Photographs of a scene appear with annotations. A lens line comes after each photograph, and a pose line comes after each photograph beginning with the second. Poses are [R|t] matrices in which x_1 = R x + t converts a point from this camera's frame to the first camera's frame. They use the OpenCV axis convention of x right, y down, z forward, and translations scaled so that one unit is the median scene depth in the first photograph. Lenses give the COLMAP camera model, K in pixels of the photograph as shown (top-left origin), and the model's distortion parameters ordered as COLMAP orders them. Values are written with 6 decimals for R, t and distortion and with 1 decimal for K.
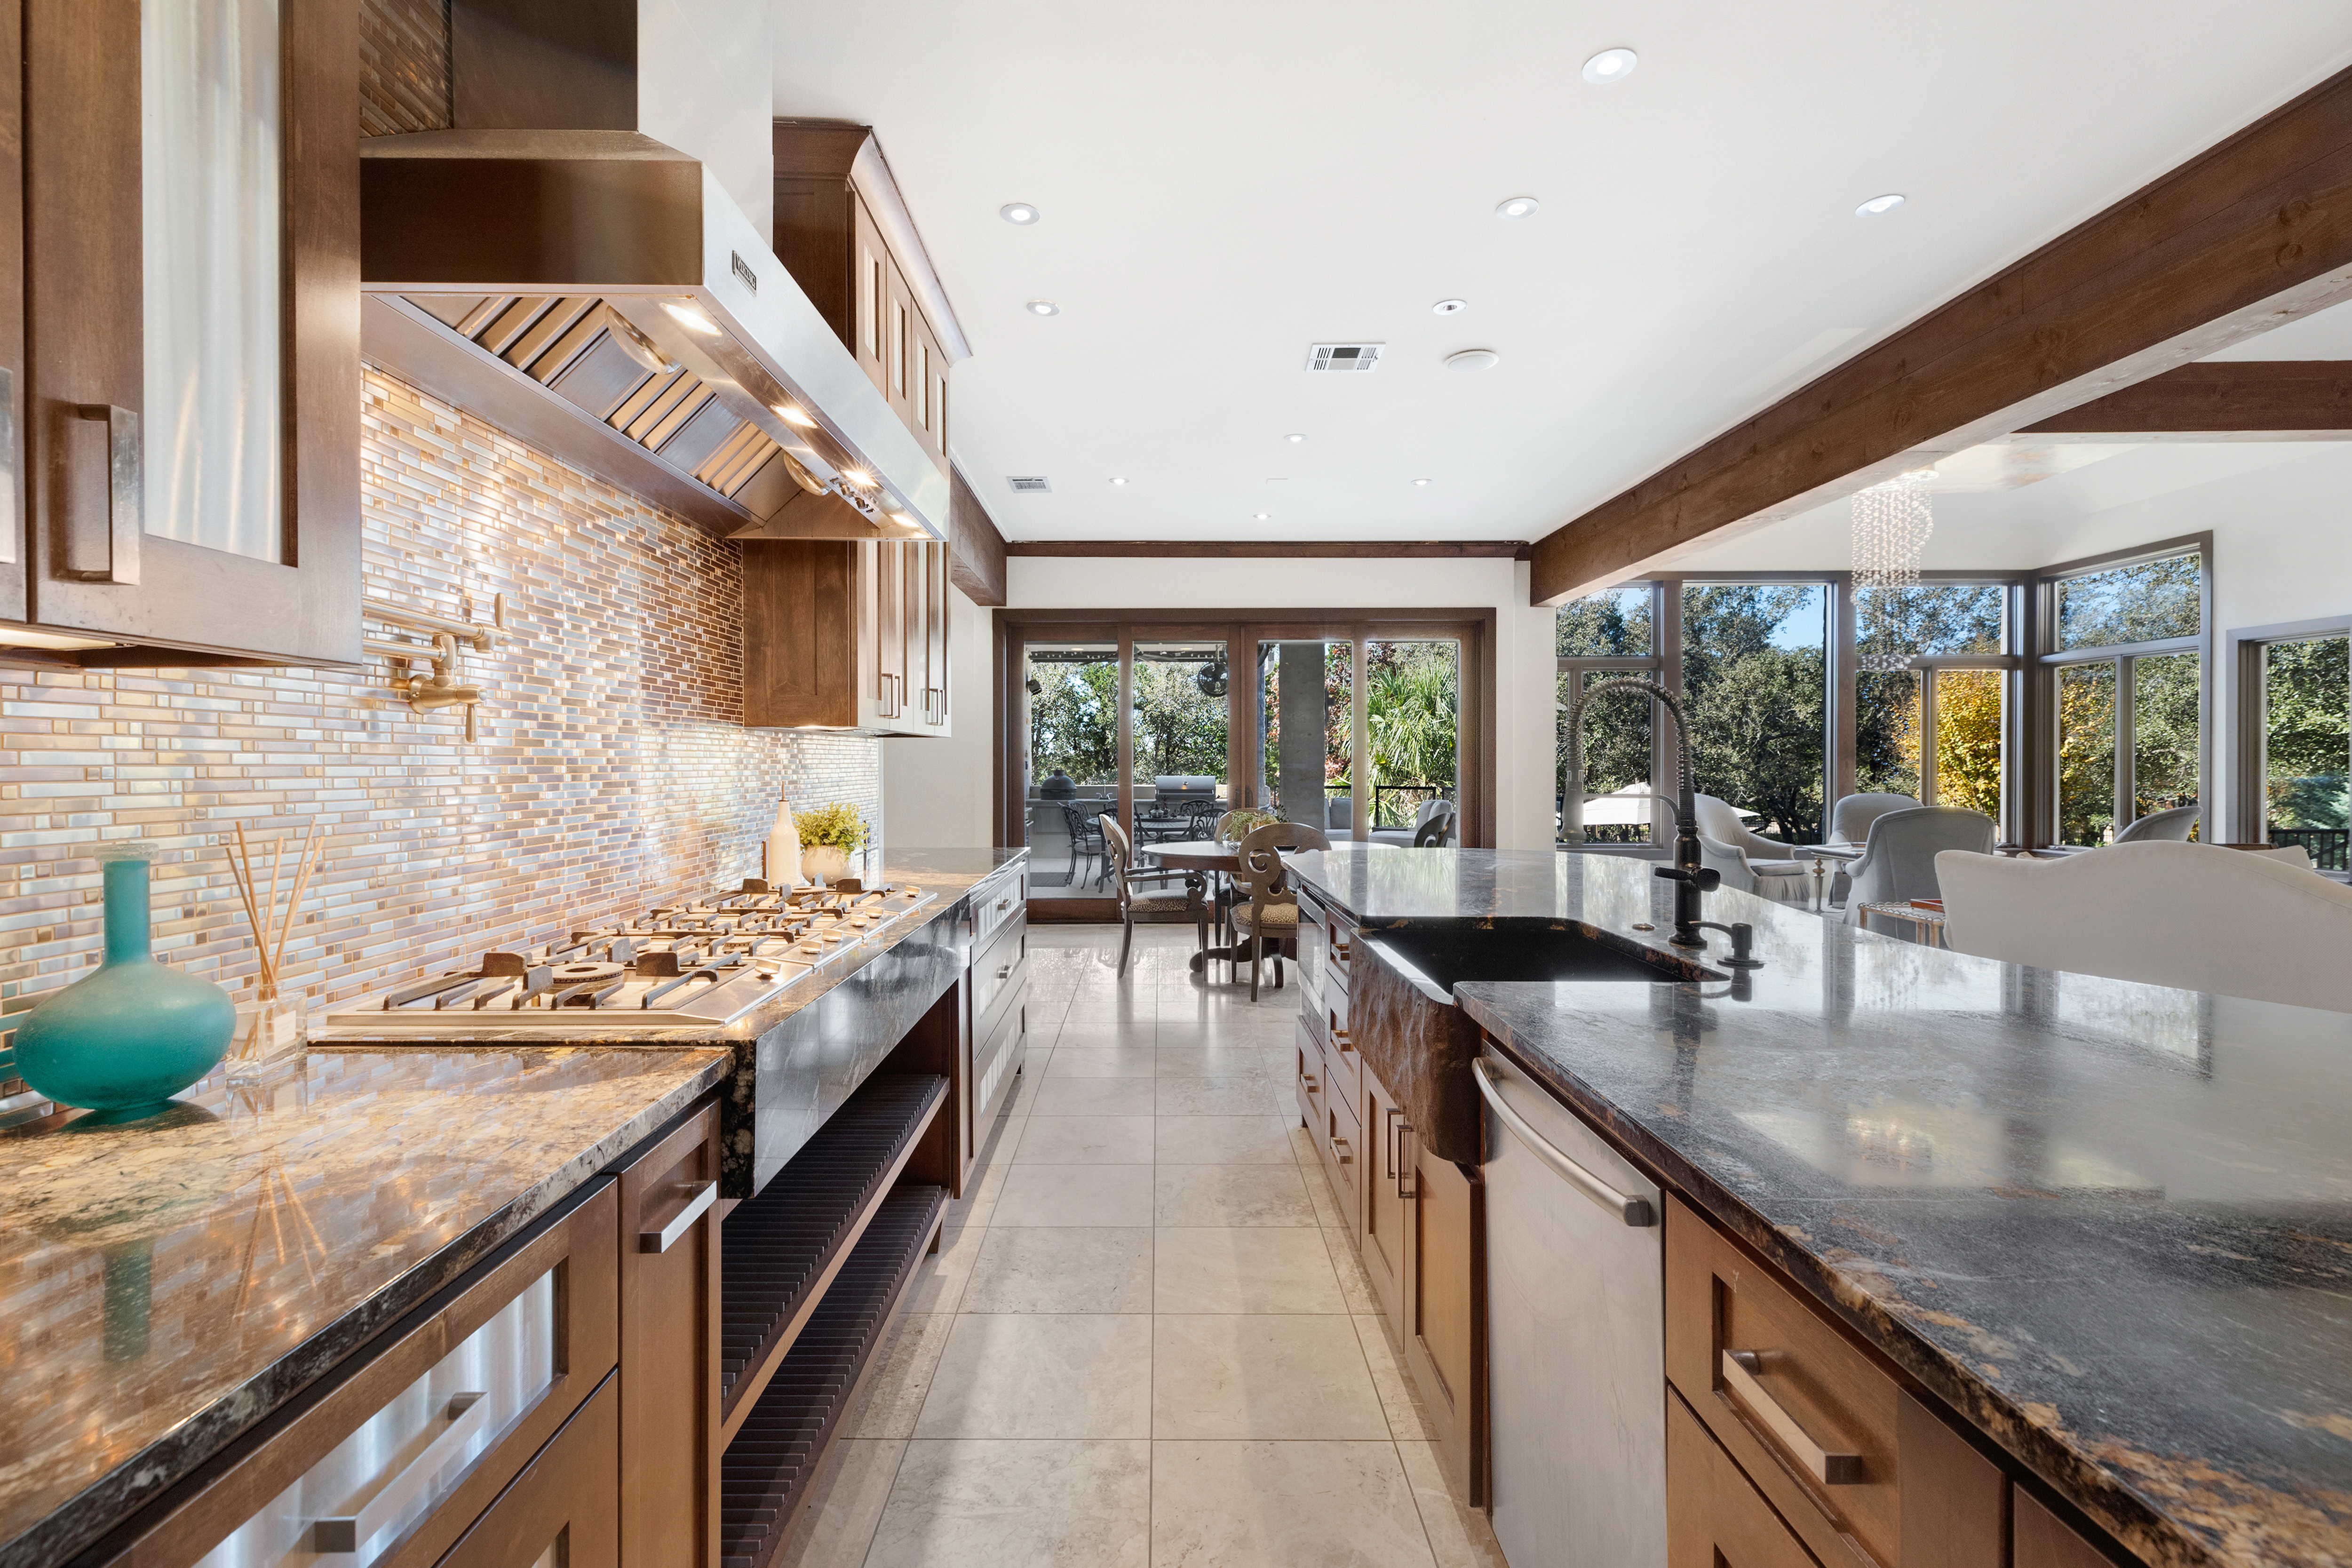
lens RADIAL K [[1066.7, 0, 1168.9], [0, 1066.7, 758.0], [0, 0, 1]] dist [0.001412, 0.000153]
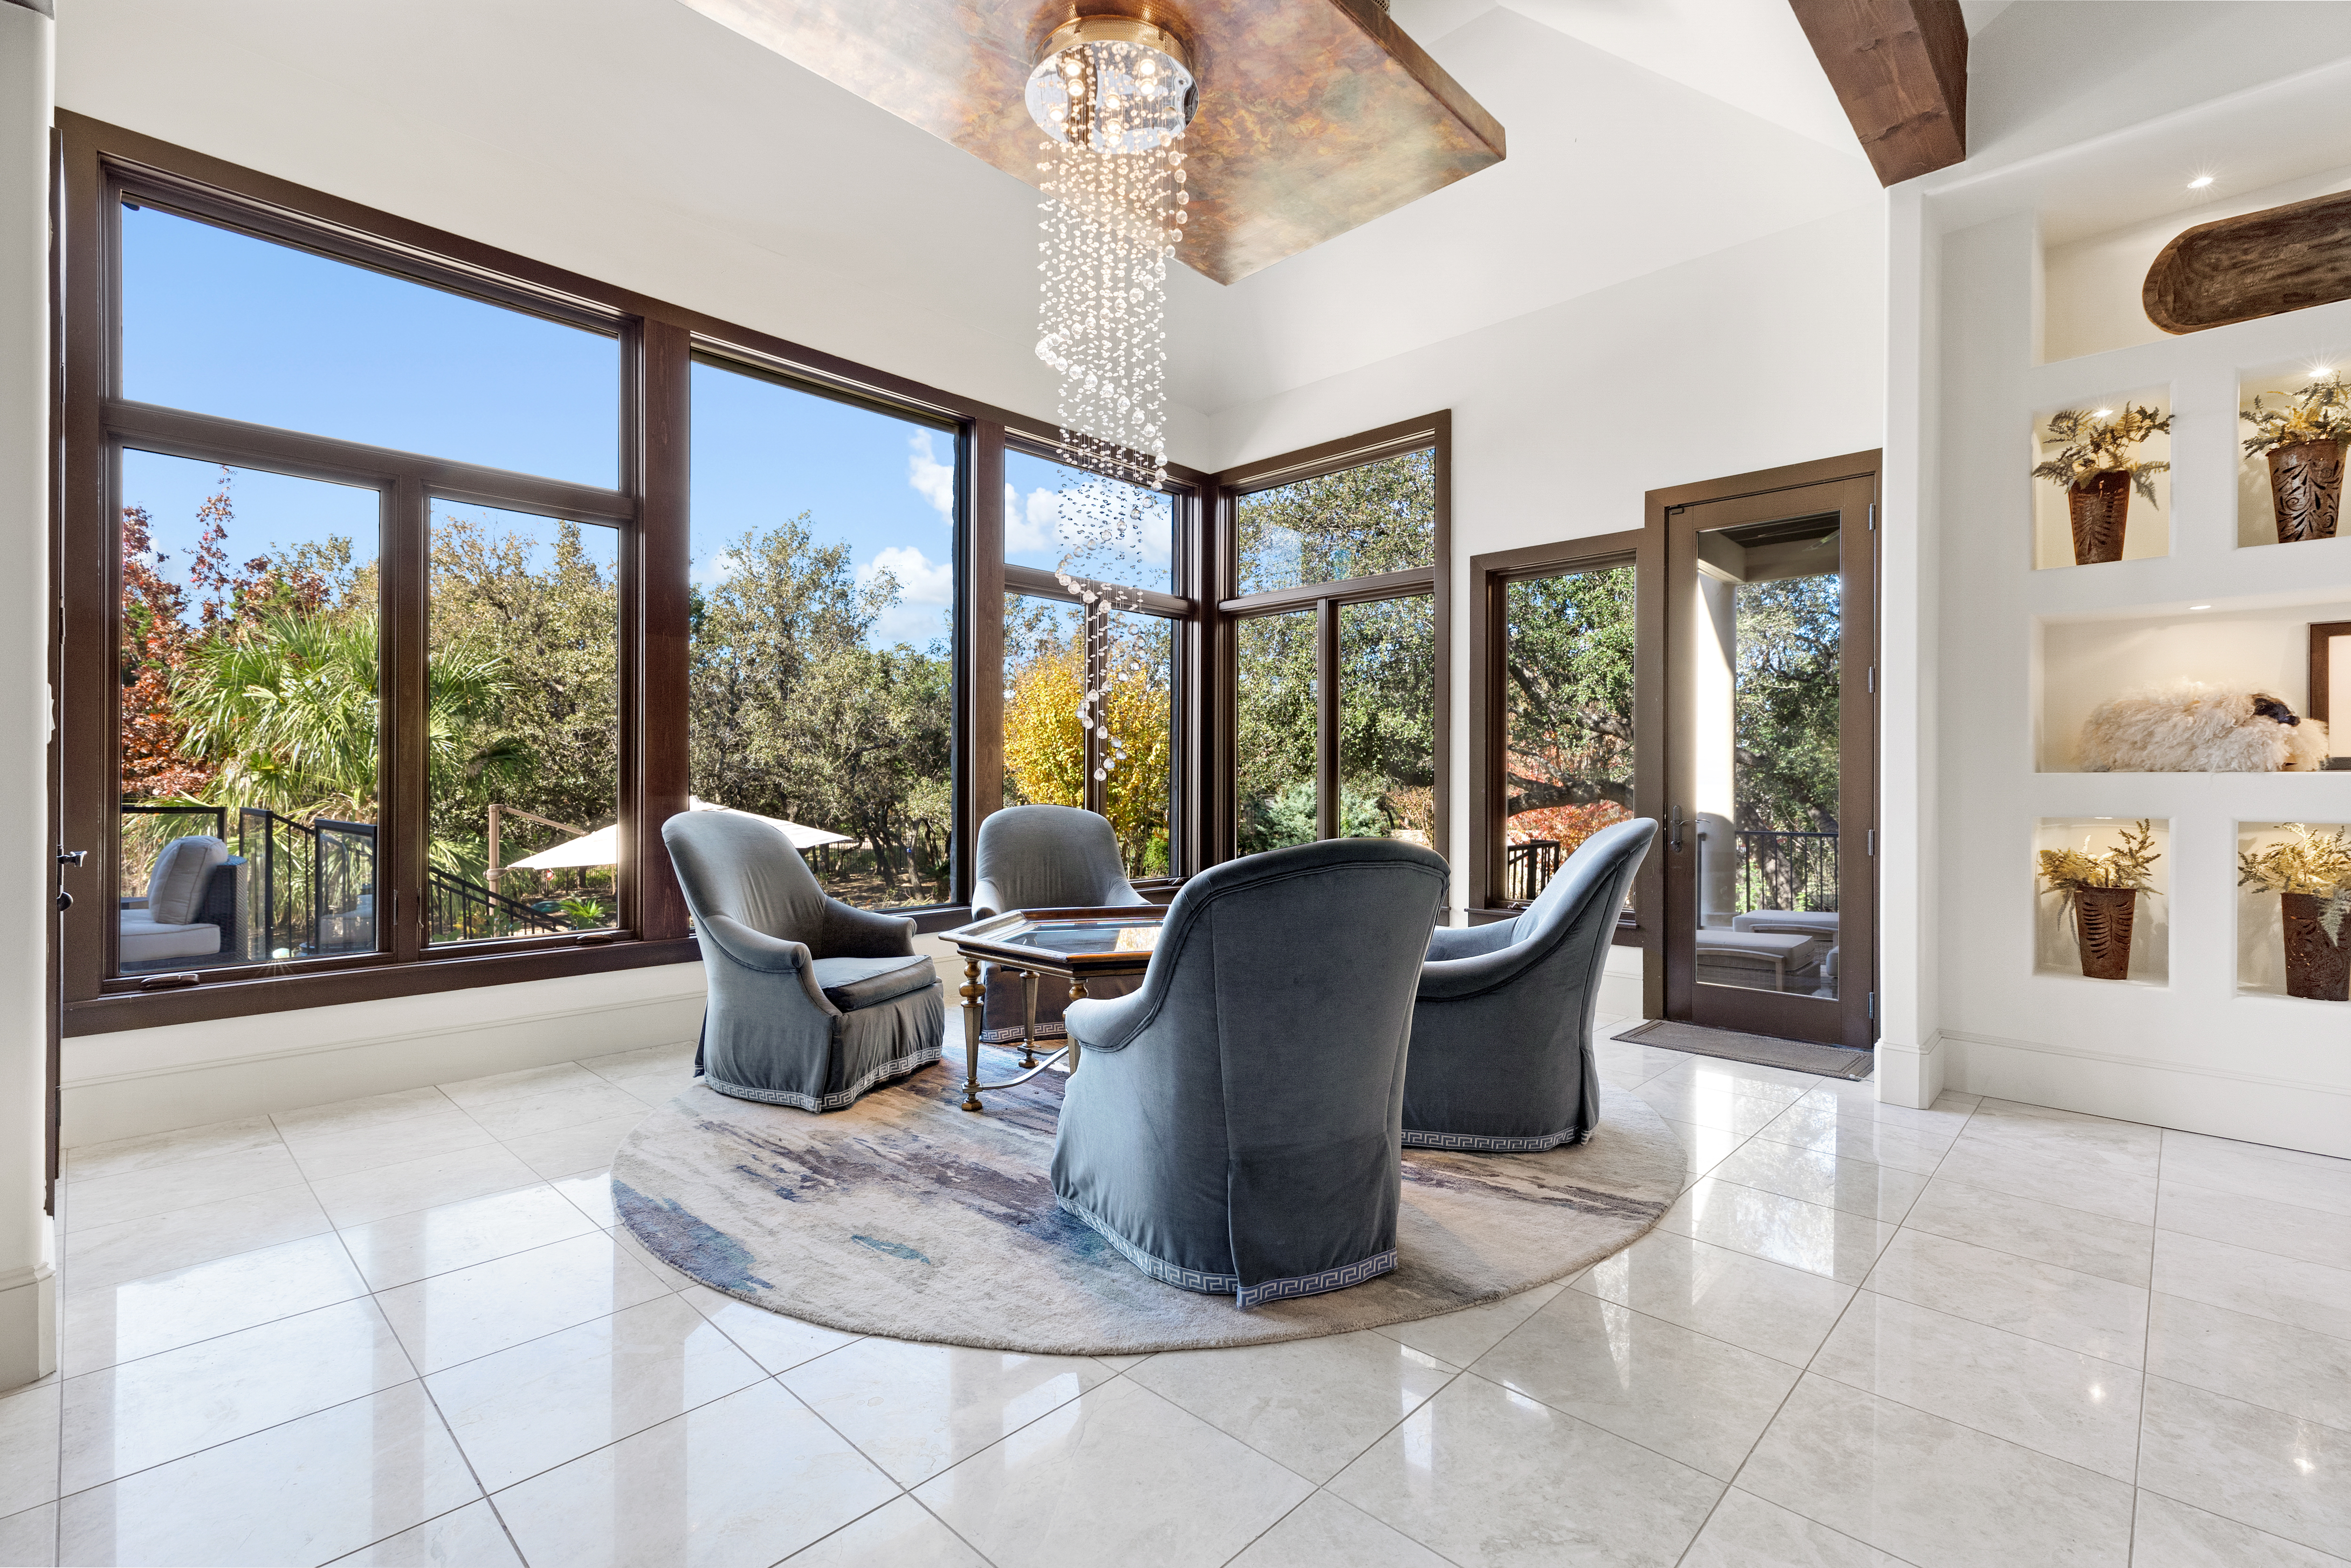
lens RADIAL K [[1059.2, 0, 1158.8], [0, 1059.2, 784.4], [0, 0, 1]] dist [0.000118, 0.000314]
pose [[0.707676, 0.001756, 0.706535, 0.180042], [-0.006086, 0.999975, 0.003610, 0.011591], [-0.706511, -0.006855, 0.707669, 0.320797]]
